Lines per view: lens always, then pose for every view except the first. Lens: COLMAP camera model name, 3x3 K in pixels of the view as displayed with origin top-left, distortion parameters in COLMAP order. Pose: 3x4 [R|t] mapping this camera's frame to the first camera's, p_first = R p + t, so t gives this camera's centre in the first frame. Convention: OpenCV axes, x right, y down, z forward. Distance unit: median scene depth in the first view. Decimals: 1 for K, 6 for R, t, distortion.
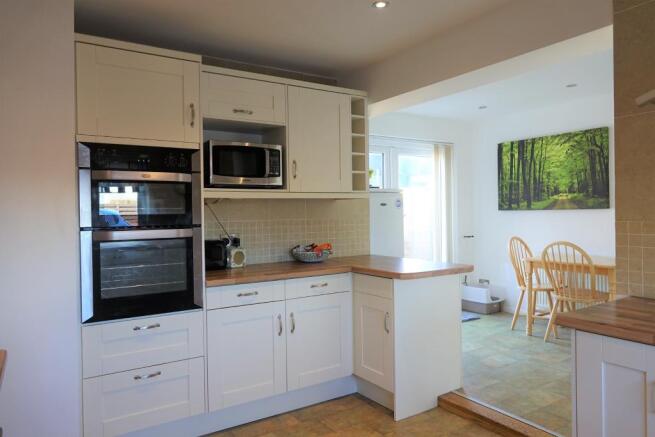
lens RADIAL K [[457.1, 0, 326.8], [0, 457.1, 217.8], [0, 0, 1]] dist [-0.009310, -0.002580]
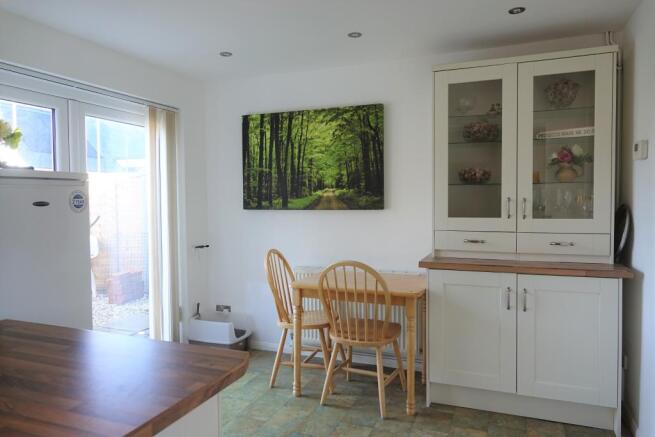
lens RADIAL K [[457.1, 0, 328.6], [0, 457.1, 216.3], [0, 0, 1]] dist [-0.009310, -0.002580]
pose [[0.819782, -0.011600, 0.572558, 0.085832], [0.000739, 0.999815, 0.019199, -0.021895], [-0.572675, -0.015316, 0.819639, 0.383117]]
